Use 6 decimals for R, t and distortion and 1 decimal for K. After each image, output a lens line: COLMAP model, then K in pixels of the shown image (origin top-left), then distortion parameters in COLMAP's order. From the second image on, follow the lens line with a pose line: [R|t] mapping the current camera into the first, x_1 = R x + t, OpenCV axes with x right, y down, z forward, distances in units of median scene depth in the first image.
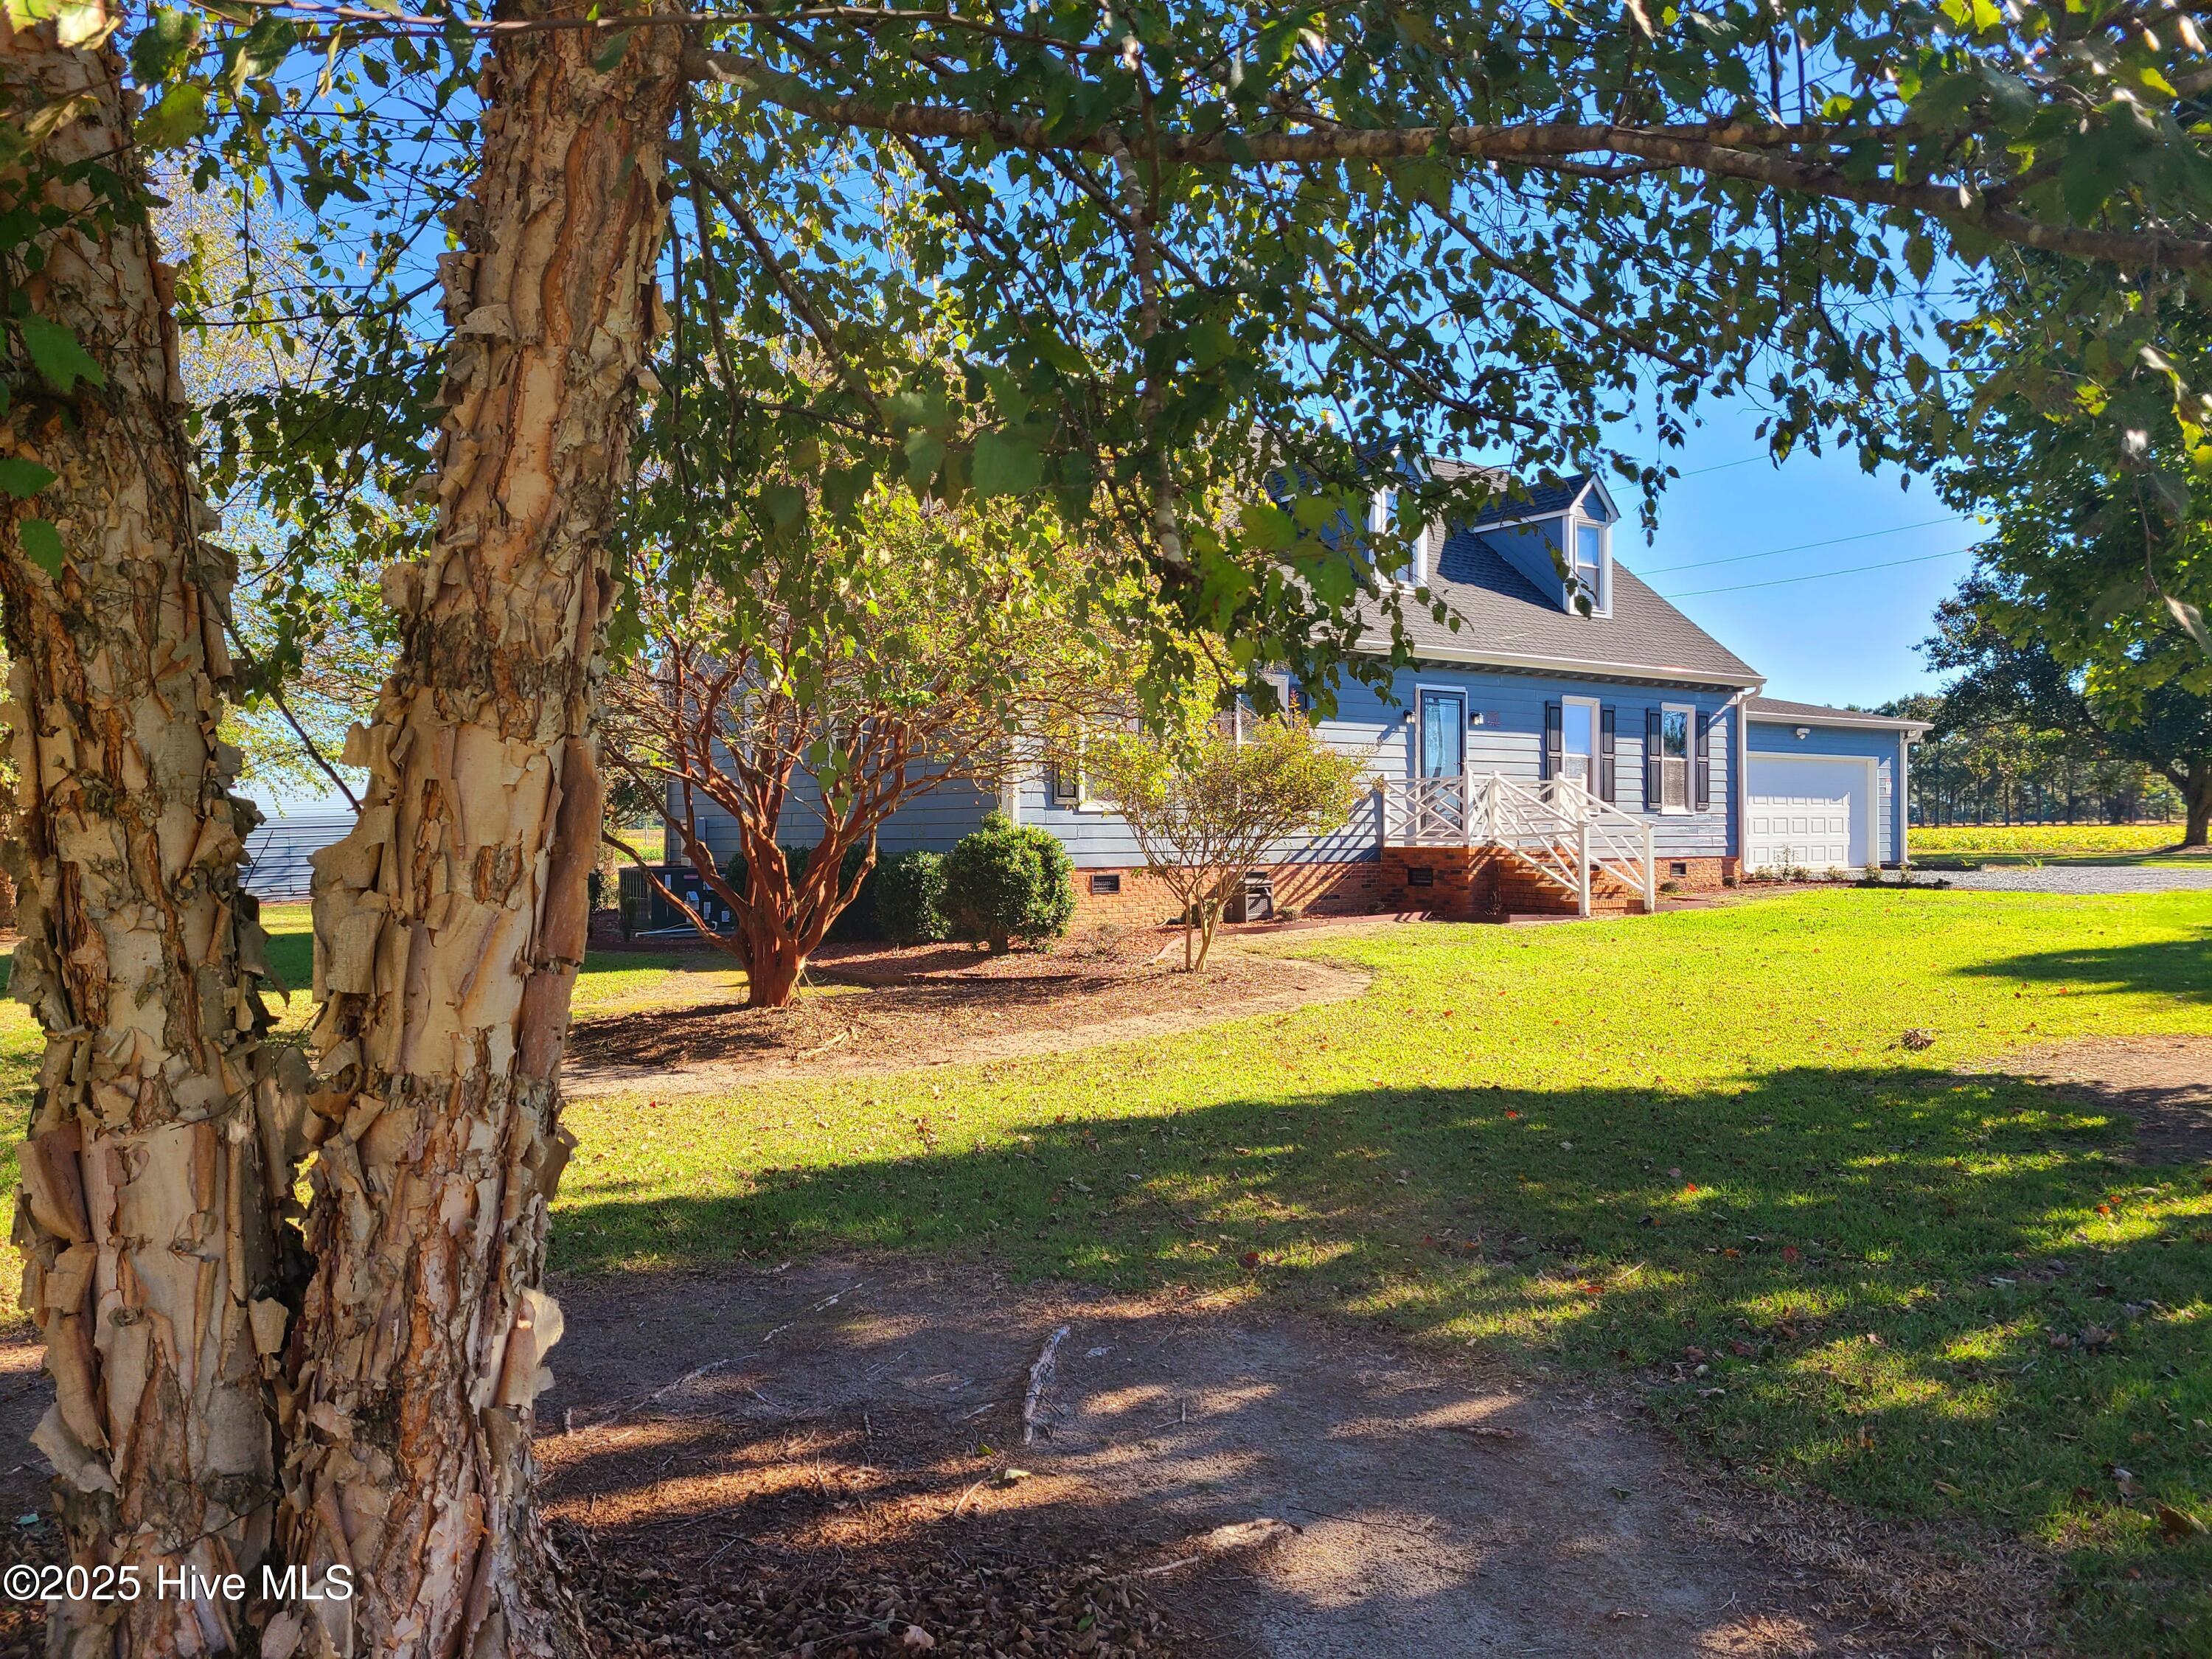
lens RADIAL K [[1684.3, 0, 1106.0], [0, 1684.3, 829.5], [0, 0, 1]] dist [0.061143, -0.001135]
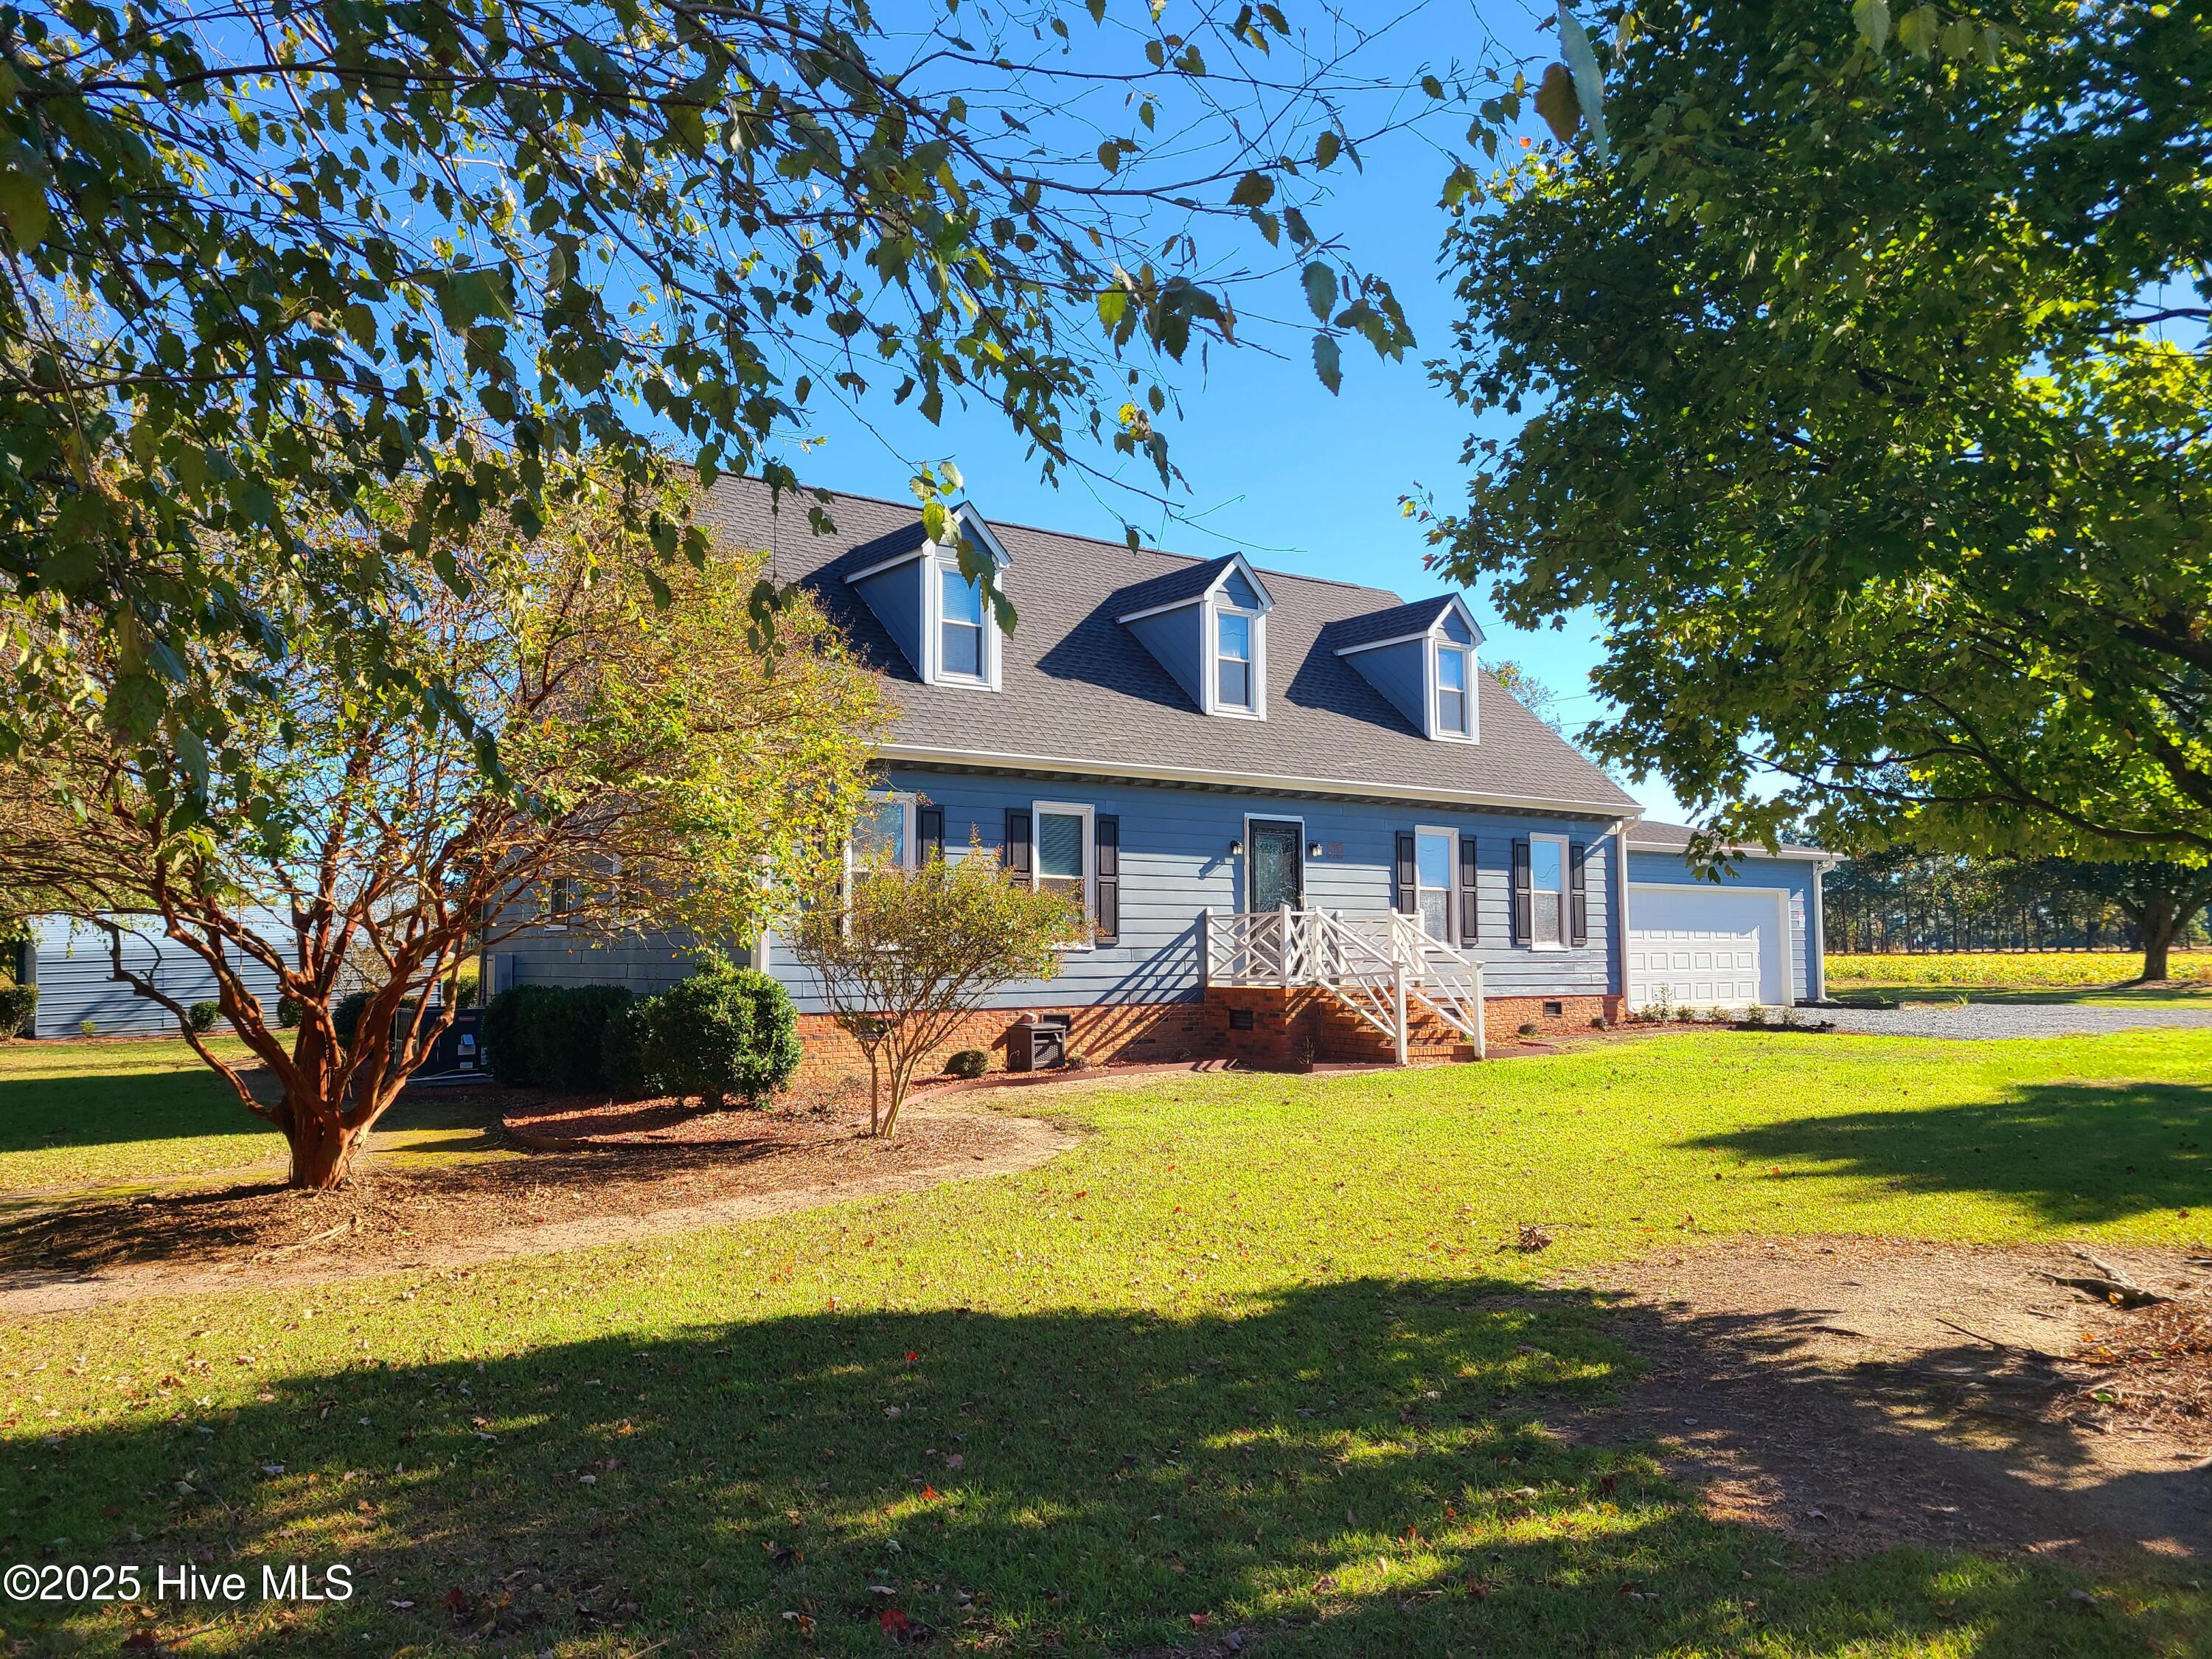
lens RADIAL K [[1682.7, 0, 1106.0], [0, 1682.7, 829.5], [0, 0, 1]] dist [0.047230, -0.001095]
pose [[0.999853, 0.000198, -0.017169, 0.123200], [-0.001436, 0.997391, -0.072179, -0.009170], [0.017110, 0.072193, 0.997244, 0.061103]]
